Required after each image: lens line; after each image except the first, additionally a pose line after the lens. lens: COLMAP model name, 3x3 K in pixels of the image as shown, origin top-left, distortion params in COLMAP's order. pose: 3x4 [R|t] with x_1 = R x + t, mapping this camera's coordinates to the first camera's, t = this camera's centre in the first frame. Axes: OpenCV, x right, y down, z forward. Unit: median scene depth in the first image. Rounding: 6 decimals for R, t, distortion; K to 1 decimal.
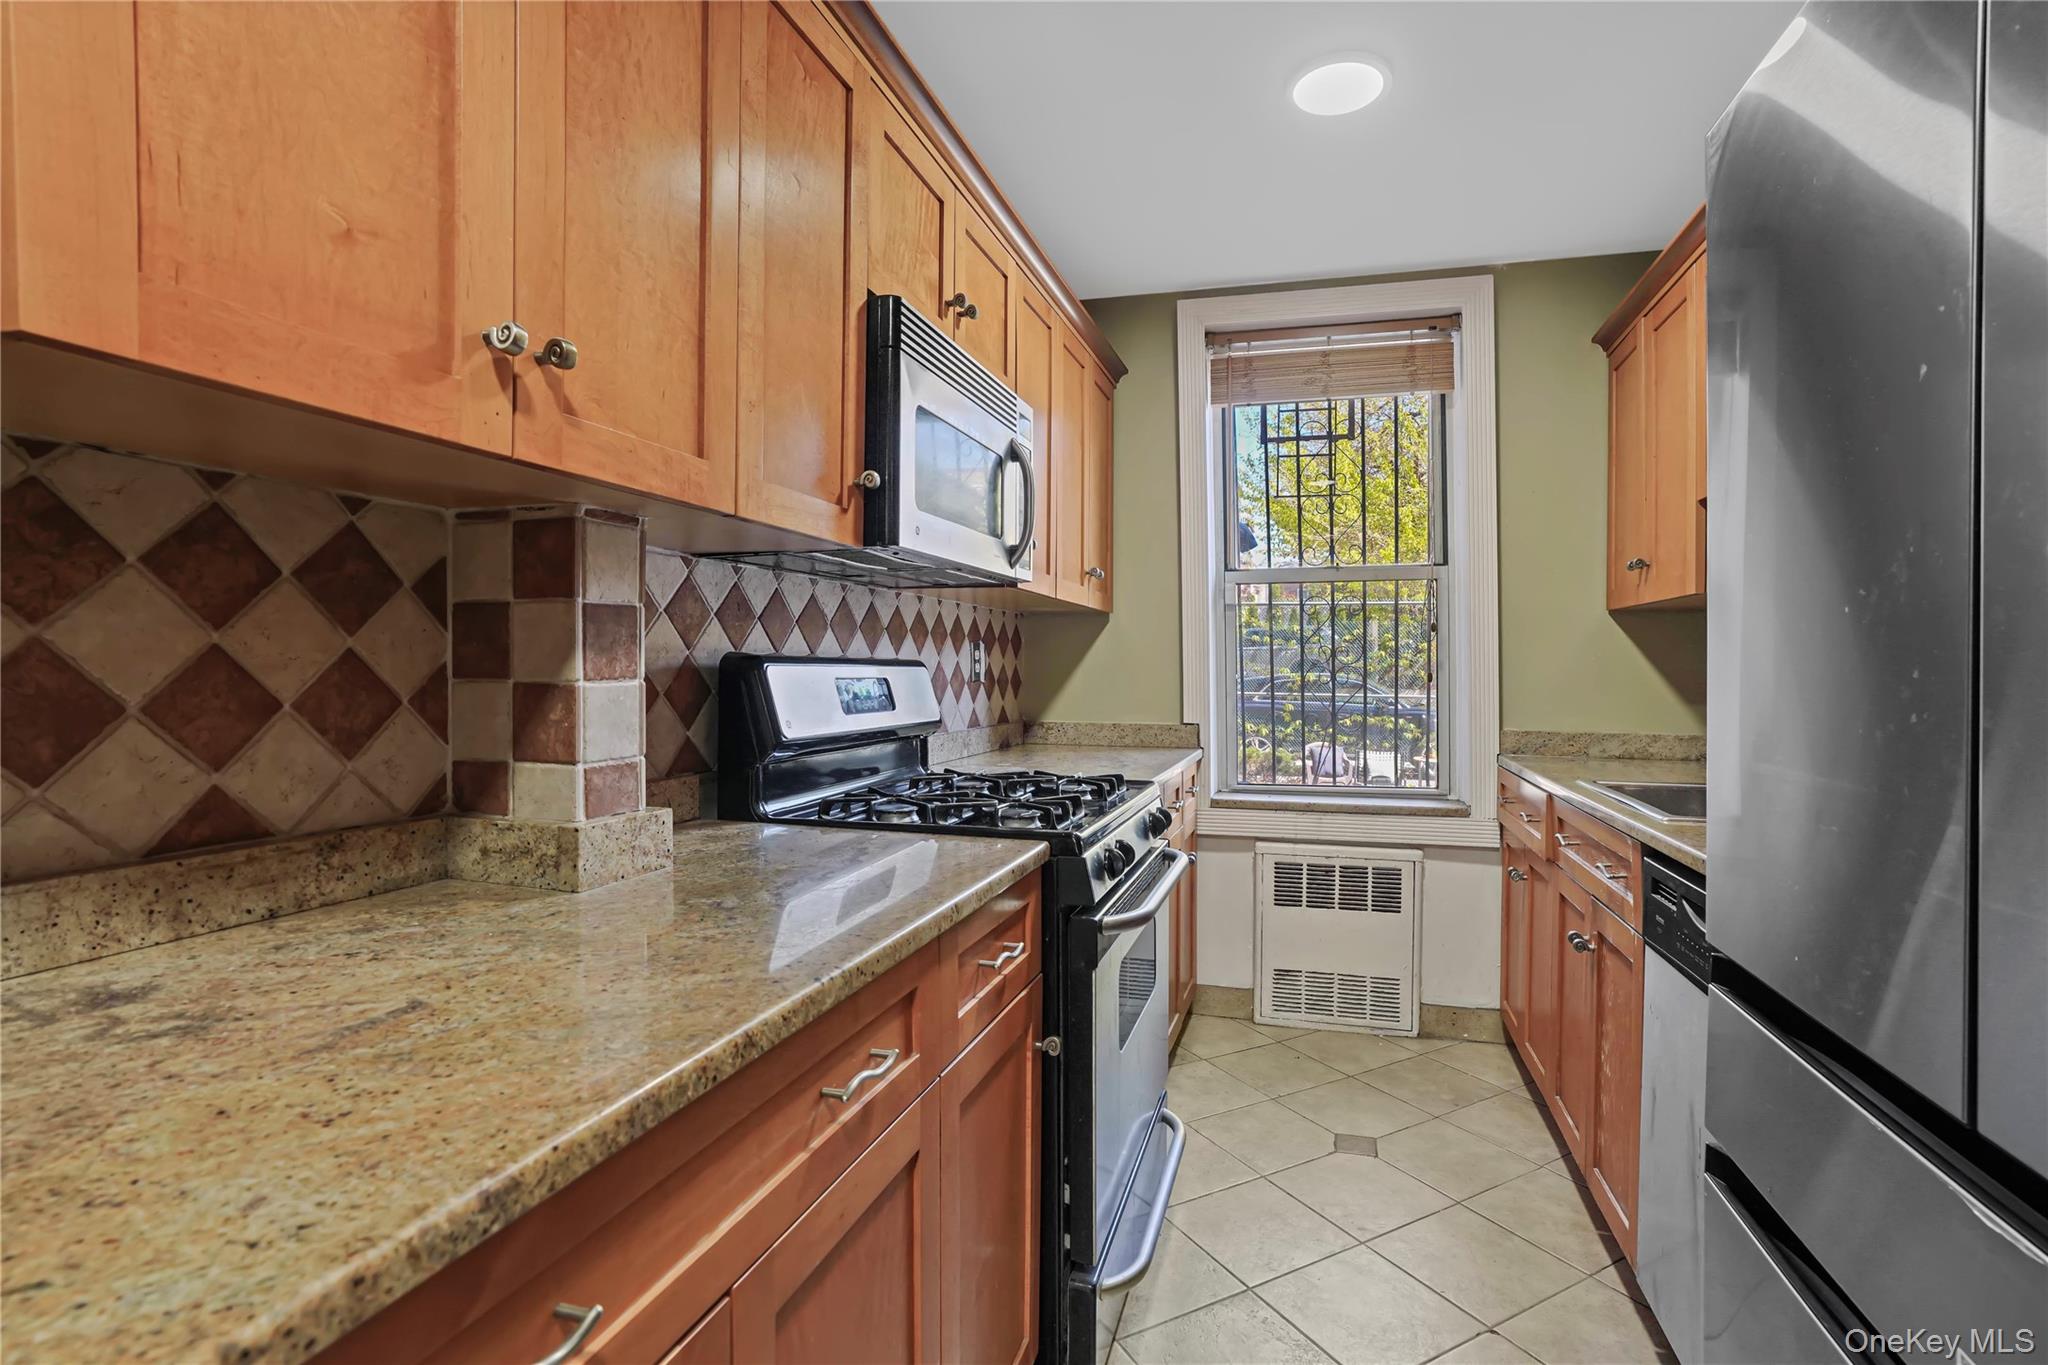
lens RADIAL K [[986.4, 0, 1042.9], [0, 986.4, 685.7], [0, 0, 1]] dist [-0.061707, 0.032913]
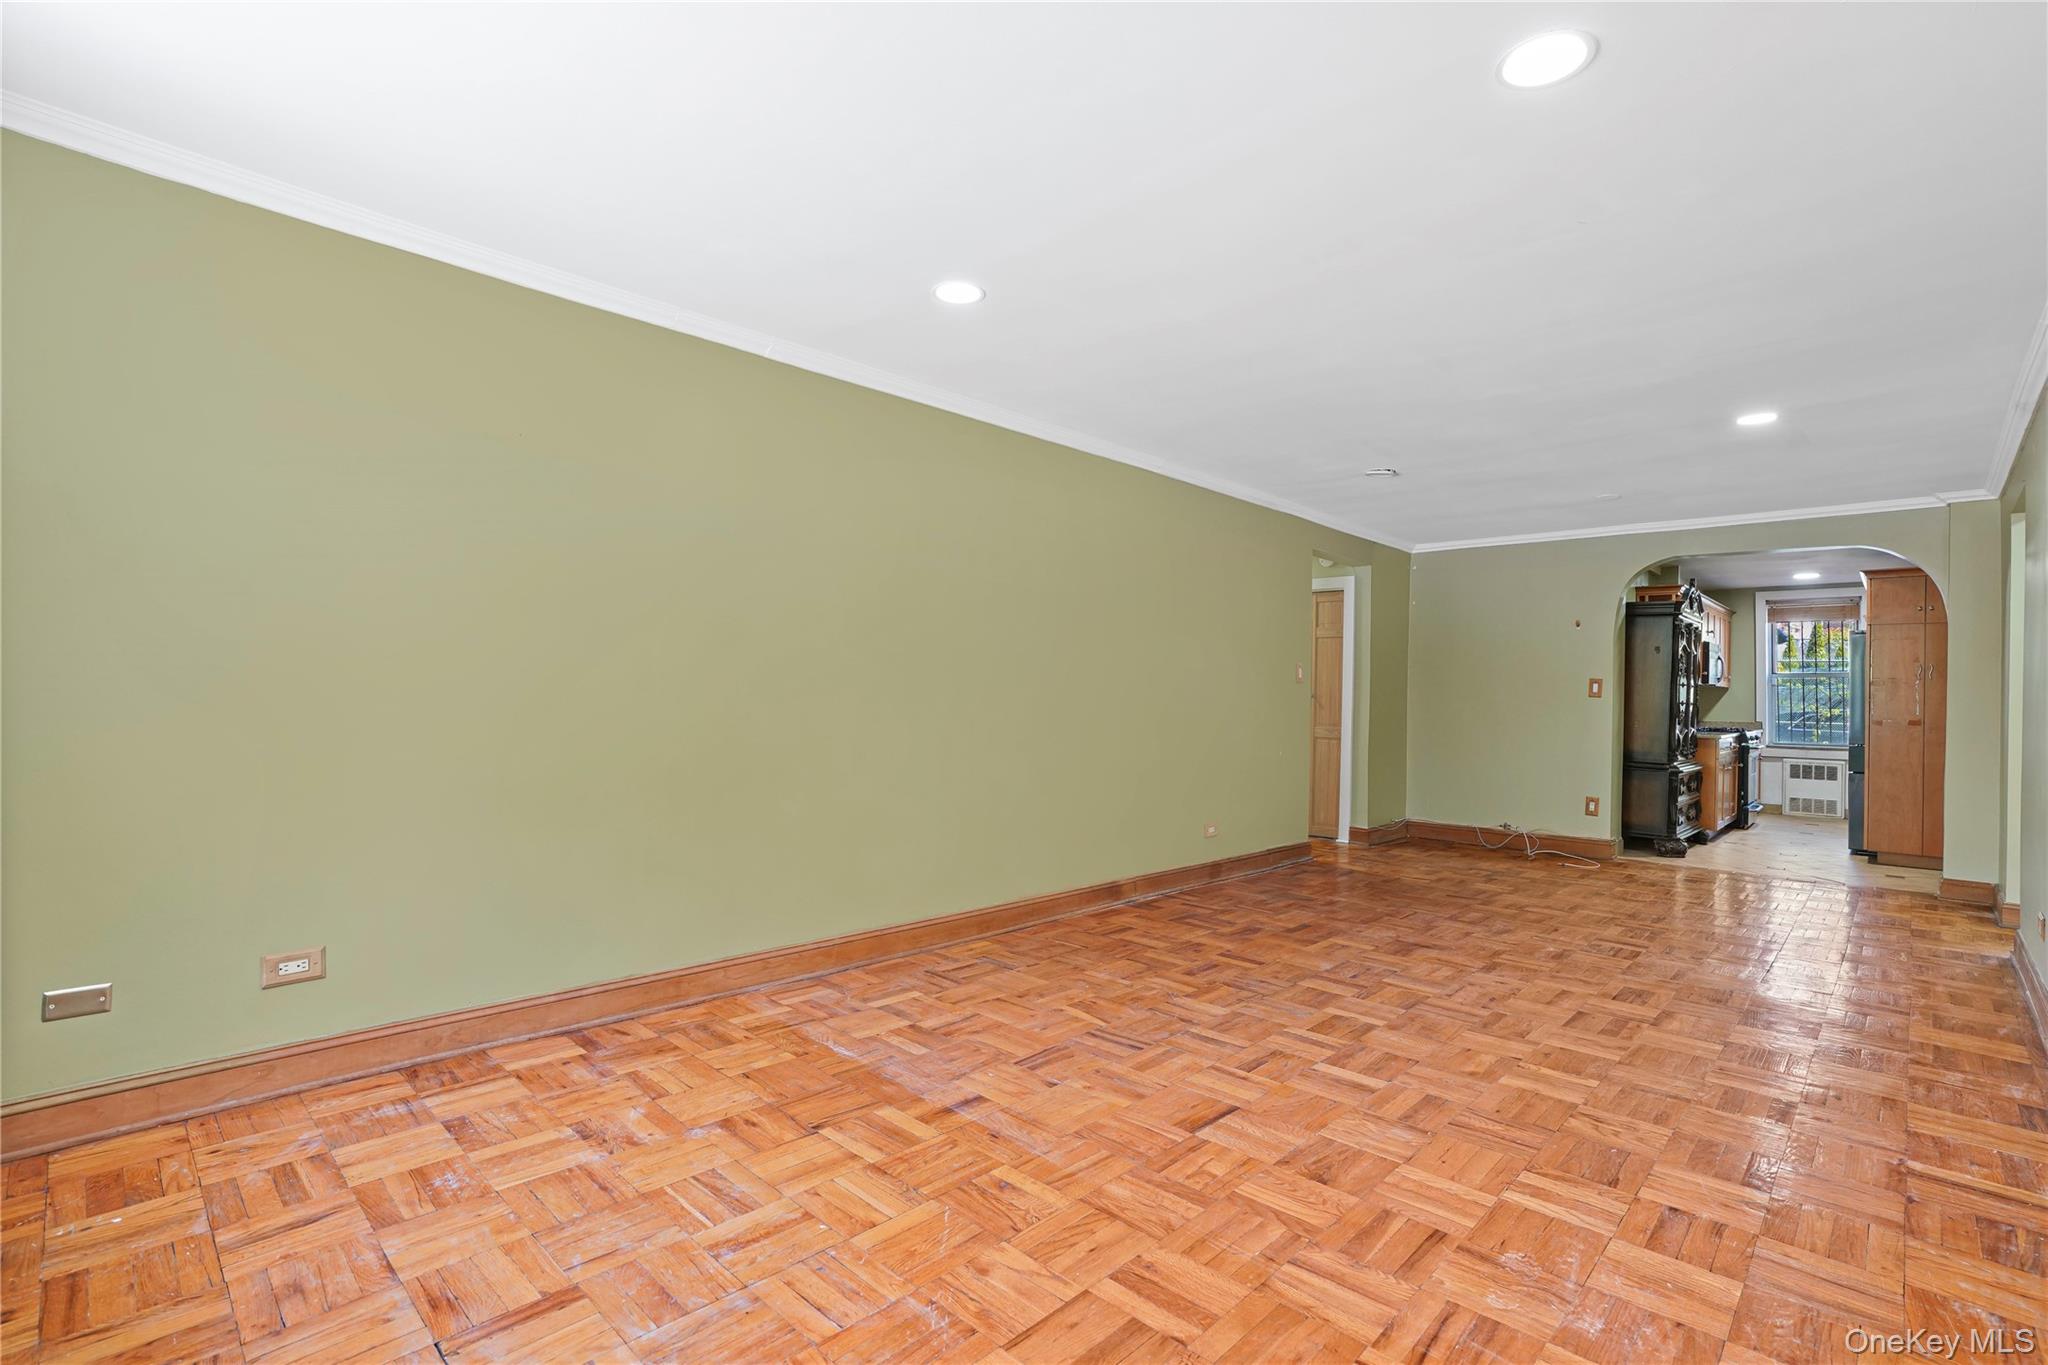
lens RADIAL K [[944.9, 0, 1048.8], [0, 944.9, 689.9], [0, 0, 1]] dist [-0.056610, 0.027728]
pose [[0.892065, 0.011887, -0.451751, -0.632906], [-0.022997, 0.999553, -0.019110, 0.050192], [0.451321, 0.027436, 0.891940, -3.097958]]
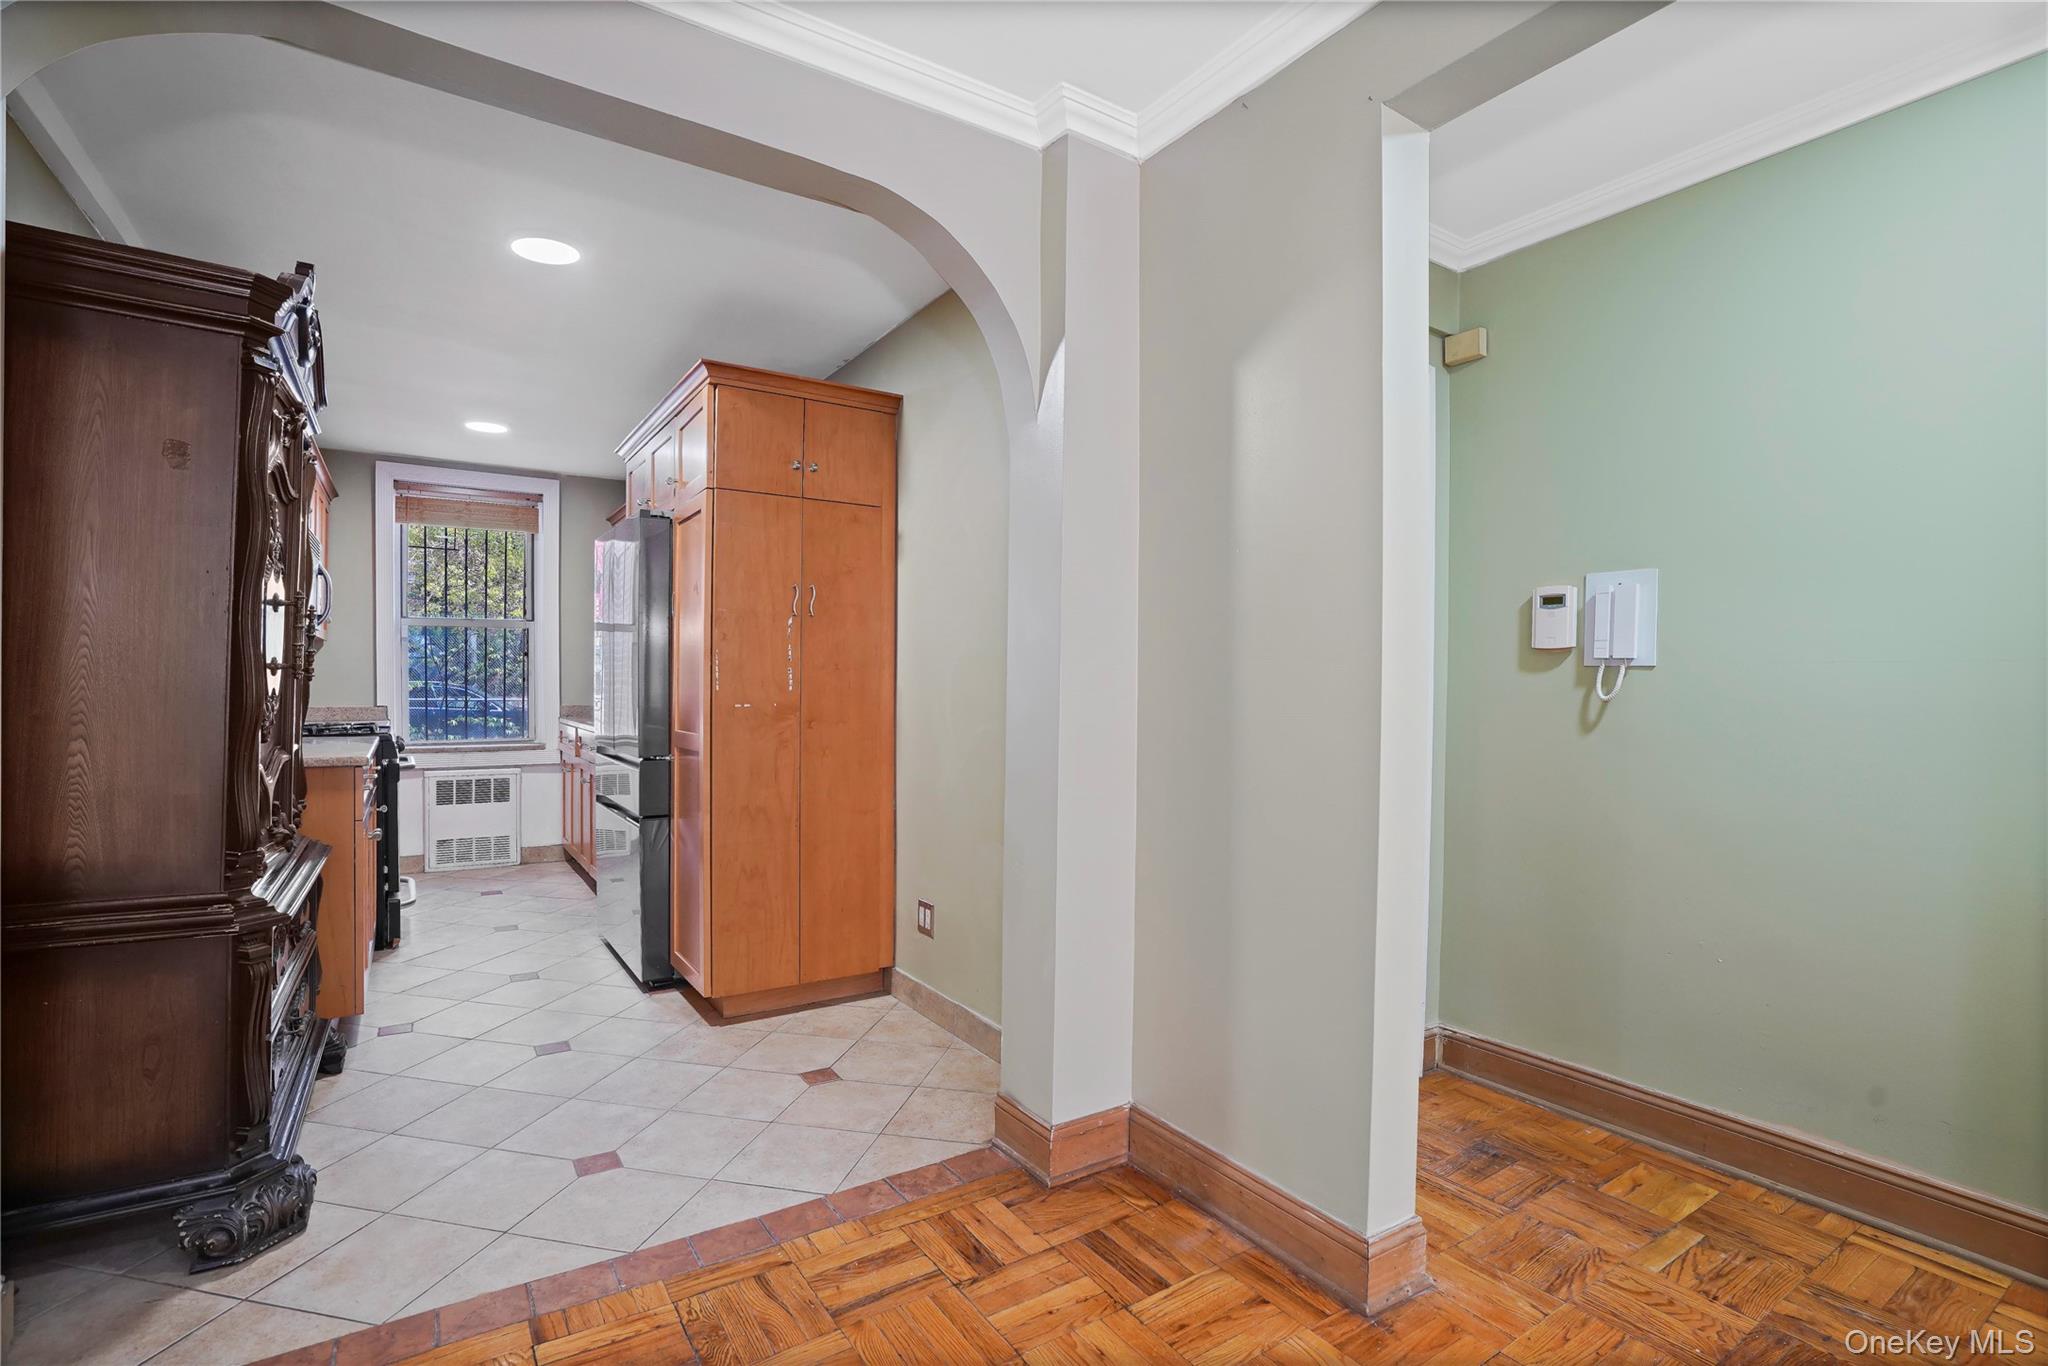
lens RADIAL K [[968.3, 0, 1046.7], [0, 968.3, 688.4], [0, 0, 1]] dist [-0.082743, 0.027514]
pose [[0.639435, 0.000279, 0.768845, -0.408942], [0.005100, 0.999976, -0.004604, 0.023374], [-0.768828, 0.006865, 0.639419, -1.062677]]
